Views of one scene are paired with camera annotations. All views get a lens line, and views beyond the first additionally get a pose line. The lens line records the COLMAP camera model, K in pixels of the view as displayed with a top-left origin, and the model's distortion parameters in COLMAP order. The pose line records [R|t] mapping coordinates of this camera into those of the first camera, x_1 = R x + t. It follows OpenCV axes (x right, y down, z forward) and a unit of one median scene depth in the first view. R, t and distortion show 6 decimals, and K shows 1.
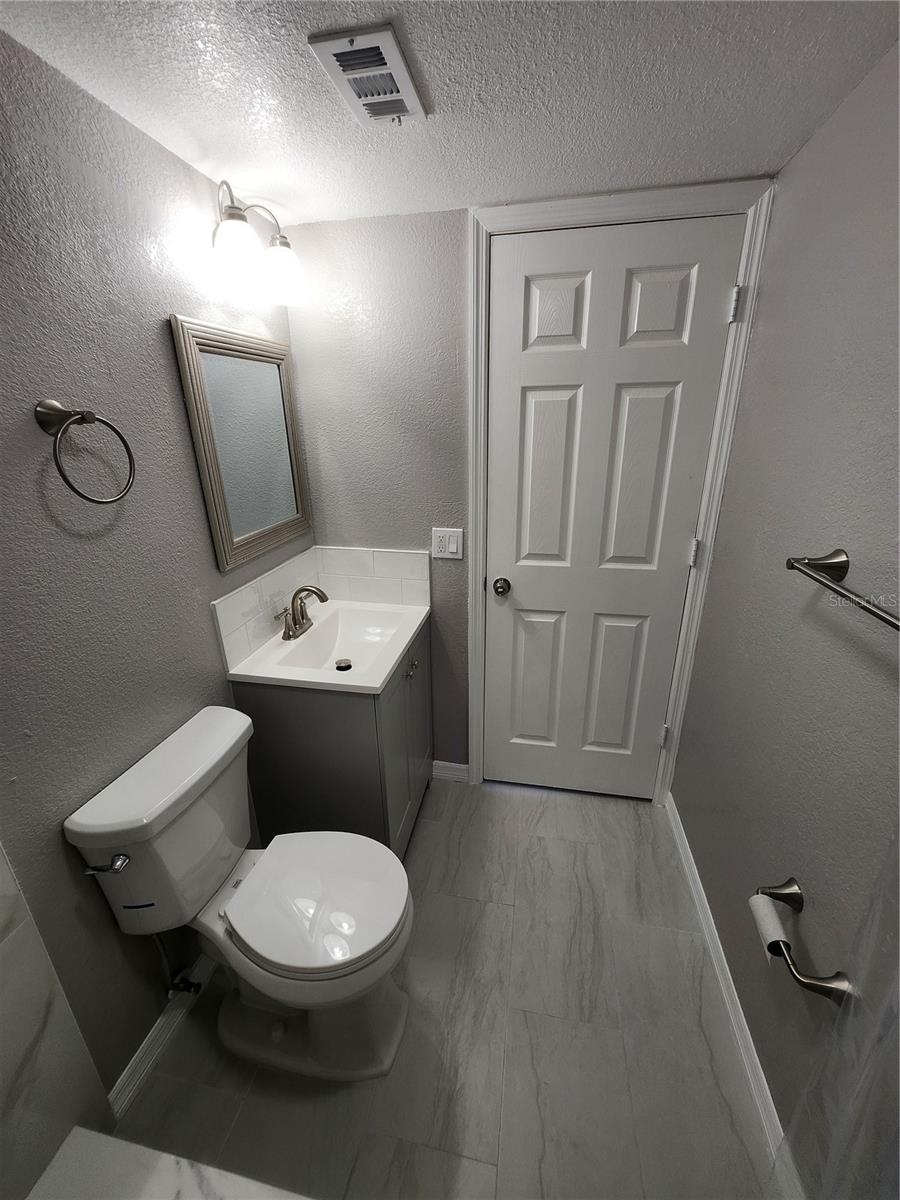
lens RADIAL K [[476.1, 0, 443.7], [0, 476.1, 603.5], [0, 0, 1]] dist [-0.005948, 0.003529]
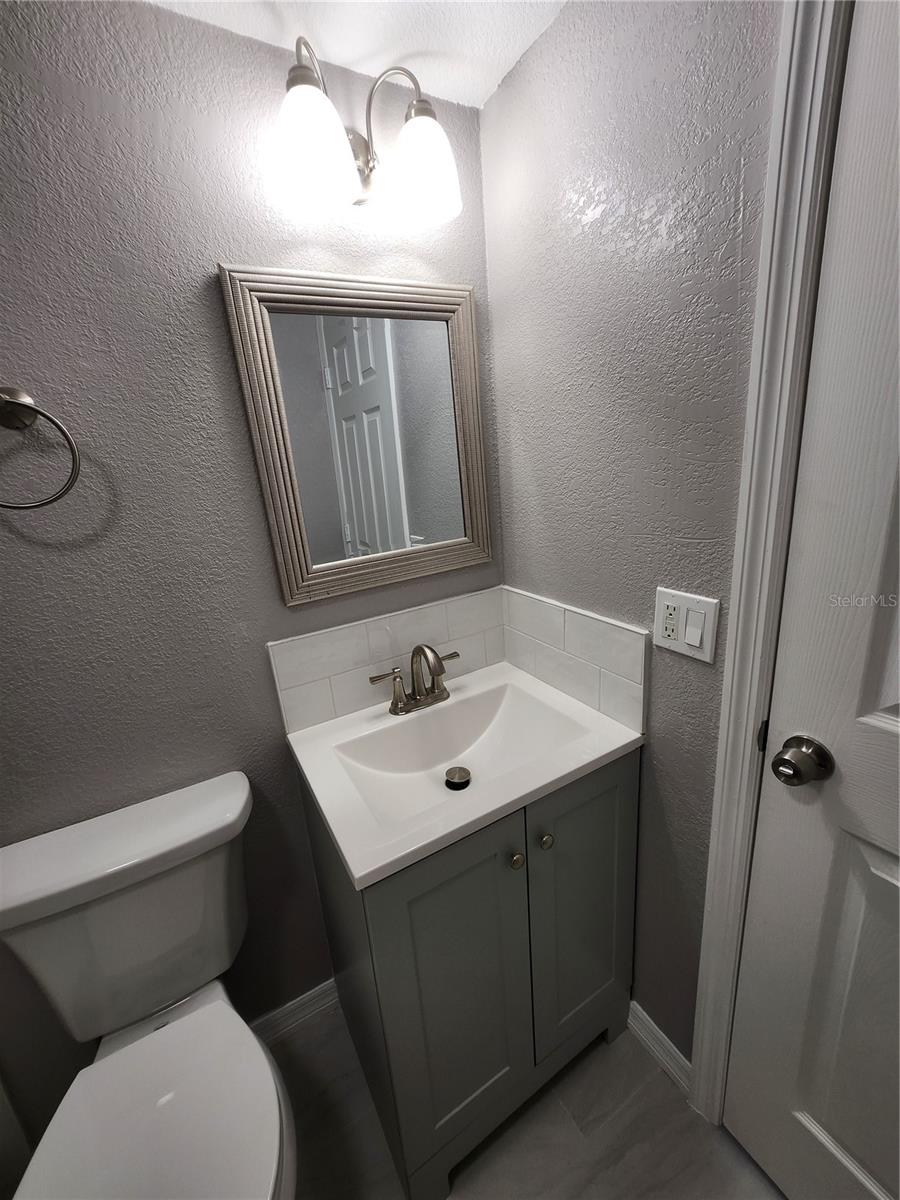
lens RADIAL K [[476.1, 0, 450.6], [0, 476.1, 600.6], [0, 0, 1]] dist [-0.005948, 0.003529]
pose [[0.660366, 0.172056, -0.730967, 0.212977], [-0.201509, 0.978299, 0.048227, -0.136470], [0.723402, 0.115449, 0.680706, 0.559670]]
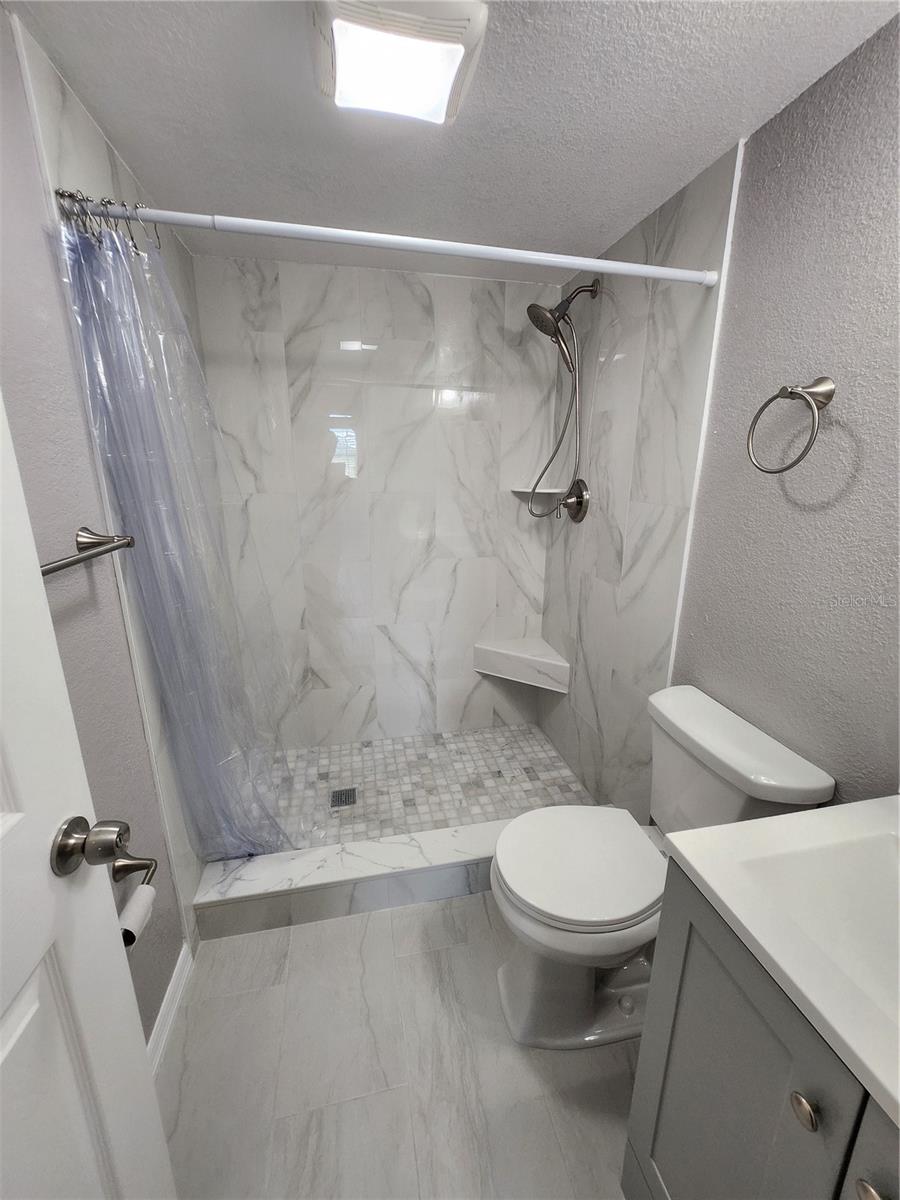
lens RADIAL K [[476.1, 0, 450.3], [0, 476.1, 595.5], [0, 0, 1]] dist [-0.005948, 0.003529]
pose [[-0.911770, 0.126122, -0.390857, 0.231345], [-0.127659, 0.817509, 0.561588, -0.279715], [0.390358, 0.561936, -0.729280, 0.933867]]
